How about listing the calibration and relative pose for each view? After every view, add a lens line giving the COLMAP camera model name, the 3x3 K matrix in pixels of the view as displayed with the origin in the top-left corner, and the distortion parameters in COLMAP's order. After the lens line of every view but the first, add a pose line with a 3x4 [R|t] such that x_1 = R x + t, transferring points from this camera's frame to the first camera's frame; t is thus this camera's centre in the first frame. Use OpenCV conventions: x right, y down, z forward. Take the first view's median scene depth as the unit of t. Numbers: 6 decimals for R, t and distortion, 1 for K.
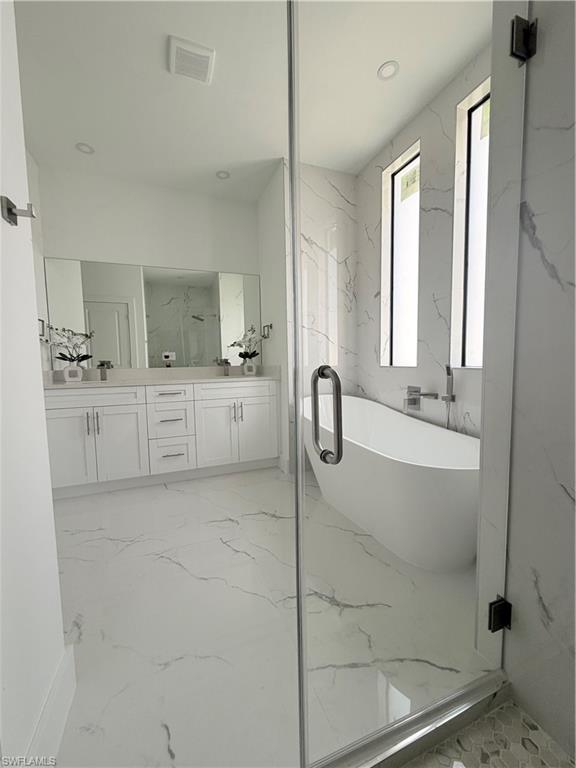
lens RADIAL K [[304.9, 0, 290.3], [0, 304.9, 385.0], [0, 0, 1]] dist [-0.000062, 0.000542]
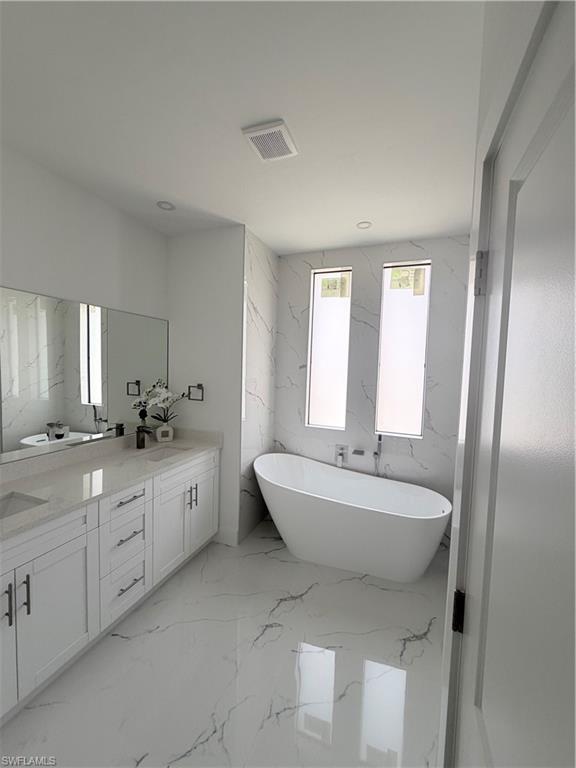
lens RADIAL K [[304.9, 0, 286.0], [0, 304.9, 383.2], [0, 0, 1]] dist [-0.000062, 0.000542]
pose [[0.675737, -0.001707, 0.737141, -0.630933], [0.011884, 0.999893, -0.008578, -0.218055], [-0.737047, 0.014557, 0.675685, 0.237523]]
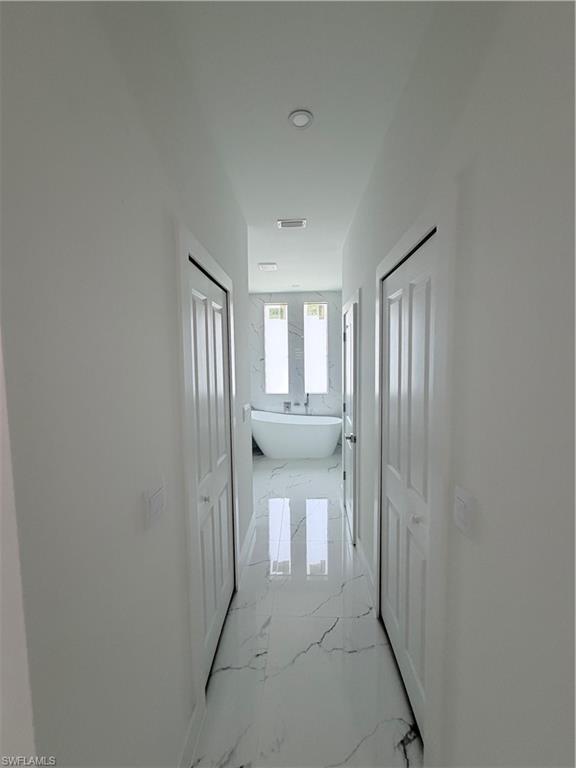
lens RADIAL K [[304.9, 0, 287.2], [0, 304.9, 387.4], [0, 0, 1]] dist [-0.000062, 0.000542]
pose [[0.408772, -0.075357, 0.909520, -1.509213], [0.078901, 0.995772, 0.047042, -0.188466], [-0.909219, 0.052533, 0.412990, 0.005050]]
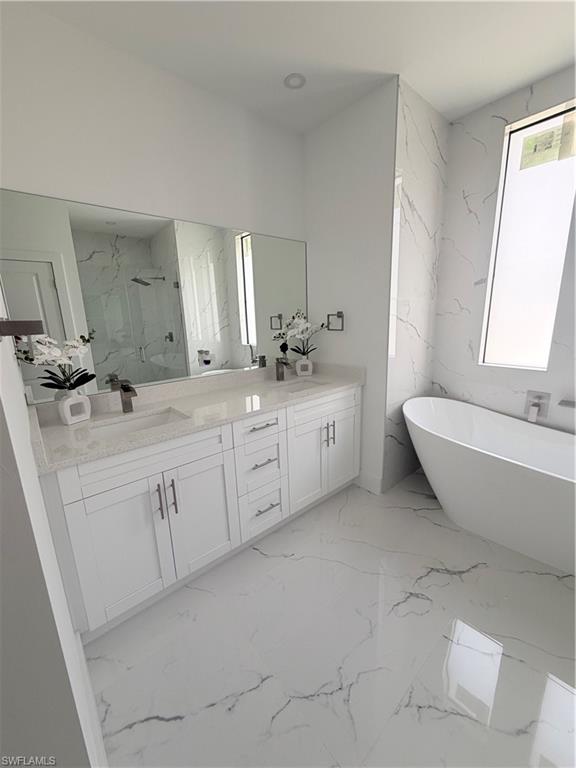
lens RADIAL K [[304.9, 0, 287.3], [0, 304.9, 382.4], [0, 0, 1]] dist [-0.000062, 0.000542]
pose [[0.941944, -0.080775, 0.325910, -0.523252], [0.036279, 0.989434, 0.140371, -0.153807], [-0.333805, -0.120398, 0.934922, 0.336711]]
